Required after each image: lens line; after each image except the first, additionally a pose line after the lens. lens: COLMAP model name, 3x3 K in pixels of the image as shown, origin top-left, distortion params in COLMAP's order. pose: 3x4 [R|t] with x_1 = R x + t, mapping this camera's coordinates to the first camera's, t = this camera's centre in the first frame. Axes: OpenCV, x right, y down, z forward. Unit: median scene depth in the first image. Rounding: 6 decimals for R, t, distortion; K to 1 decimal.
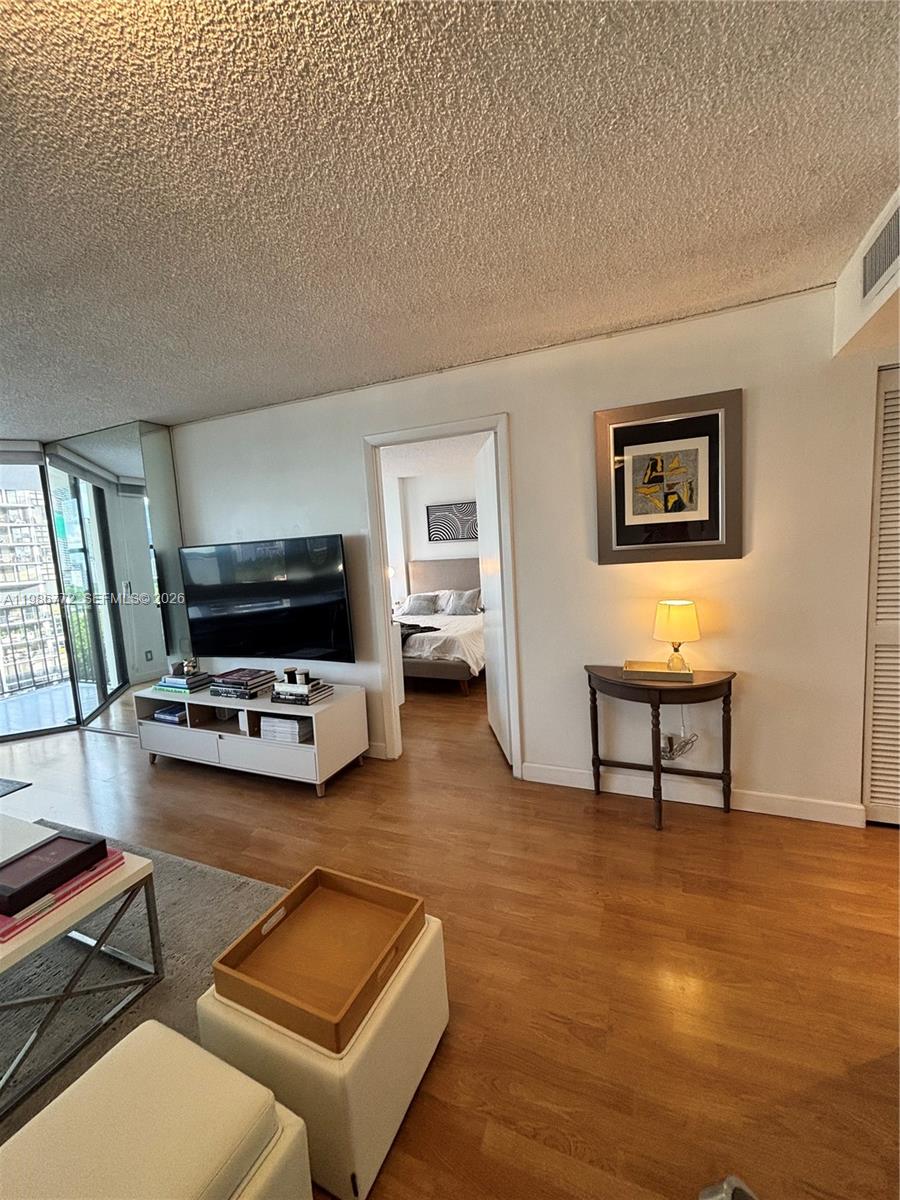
lens RADIAL K [[485.0, 0, 448.3], [0, 485.0, 596.7], [0, 0, 1]] dist [-0.003190, 0.000422]
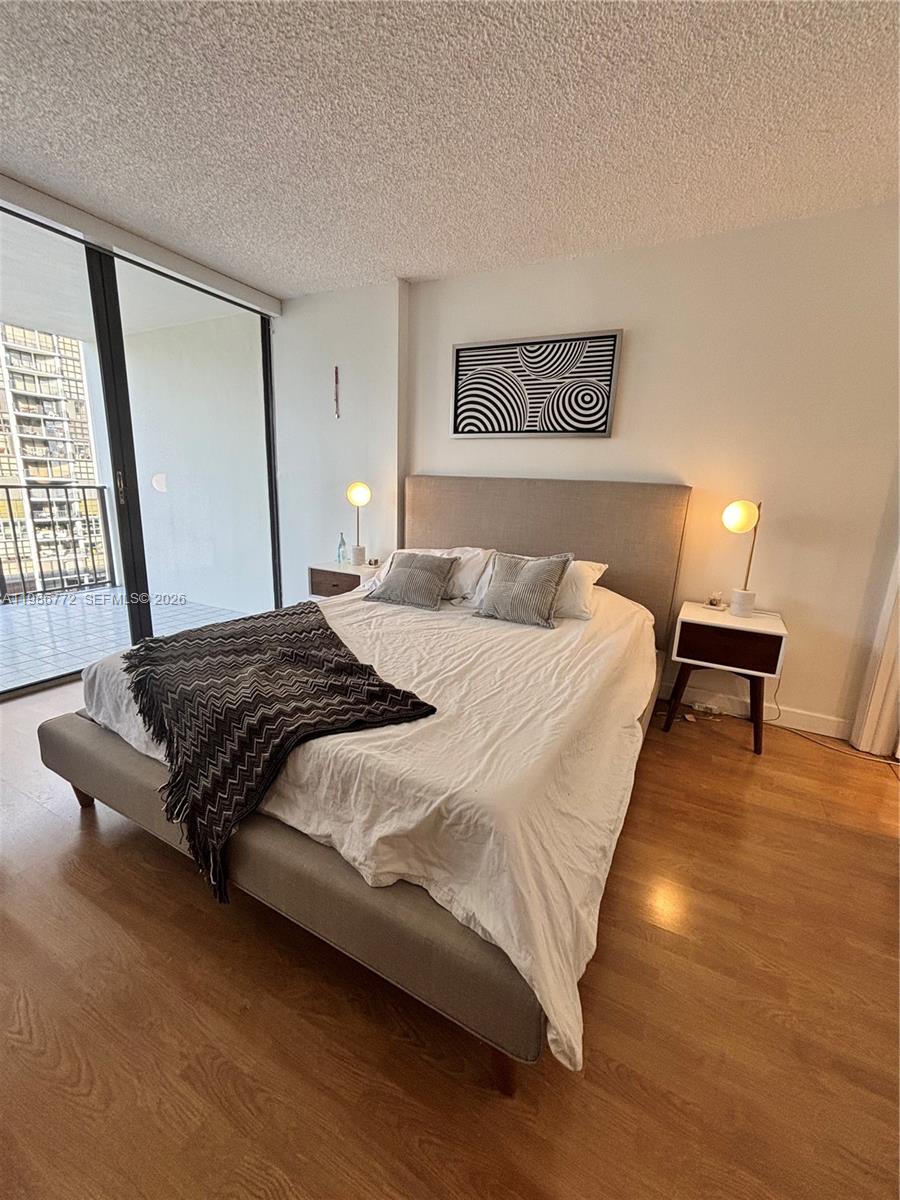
lens RADIAL K [[485.0, 0, 451.2], [0, 485.0, 598.8], [0, 0, 1]] dist [-0.003190, 0.000422]
pose [[0.992032, 0.113956, -0.053724, -0.000014], [-0.106201, 0.985812, 0.129988, -0.002893], [0.067775, -0.123246, 0.990059, 0.073958]]
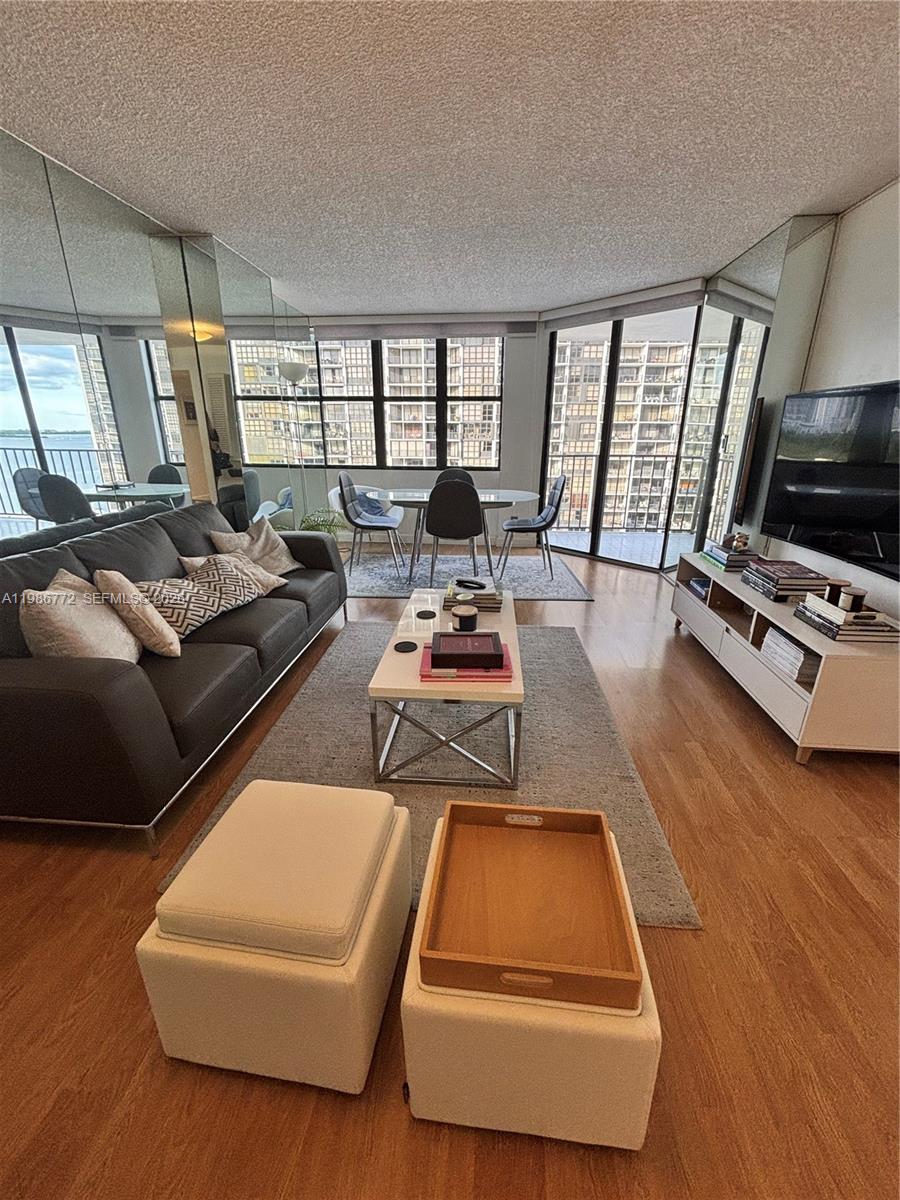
lens RADIAL K [[485.0, 0, 450.4], [0, 485.0, 598.3], [0, 0, 1]] dist [-0.003190, 0.000422]
pose [[0.317291, 0.364973, -0.875283, 0.108647], [-0.118261, 0.930998, 0.345336, 0.001758], [0.940926, -0.006060, 0.338559, 0.278388]]
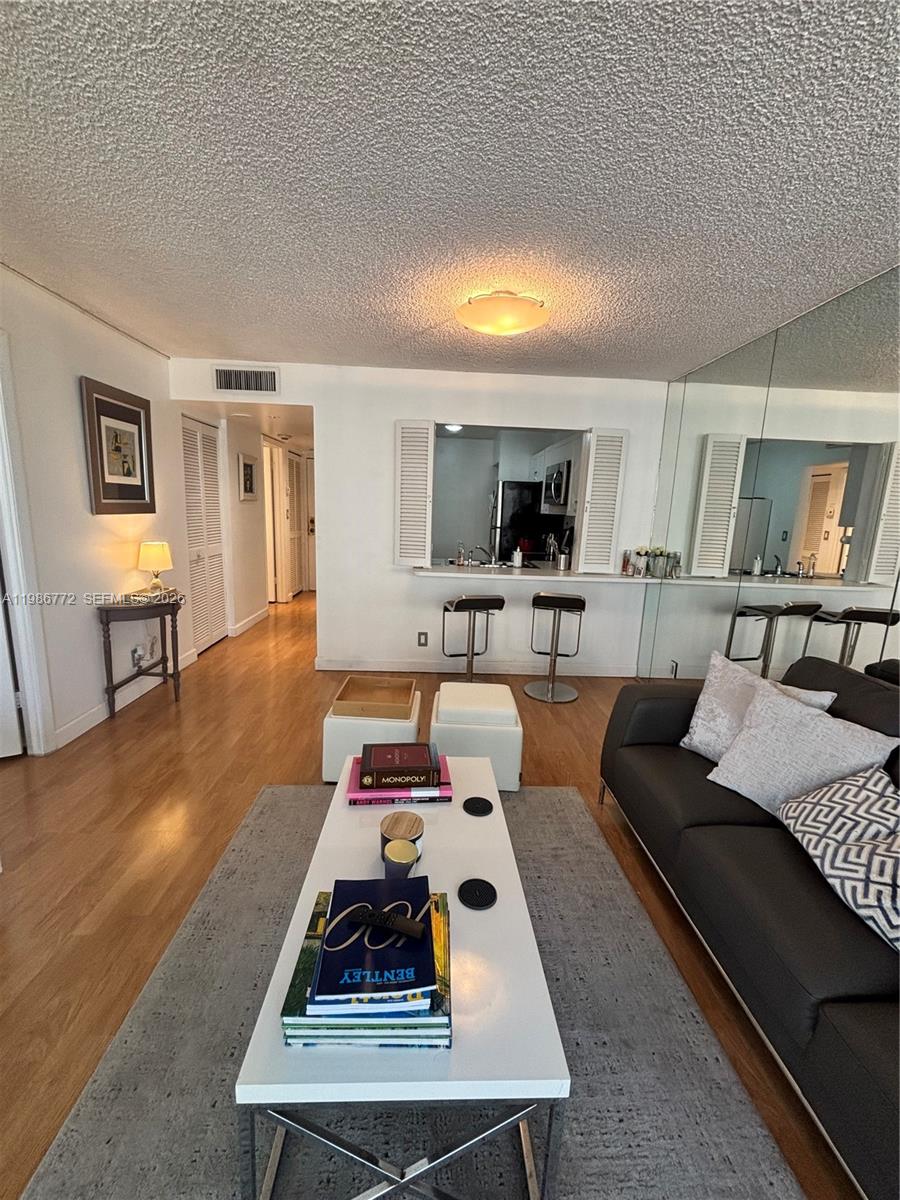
lens RADIAL K [[485.0, 0, 450.1], [0, 485.0, 597.3], [0, 0, 1]] dist [-0.003190, 0.000422]
pose [[-0.434793, -0.121229, 0.892333, -0.695163], [0.078751, 0.981983, 0.171779, -0.004733], [-0.897081, 0.144960, -0.417412, 0.489382]]
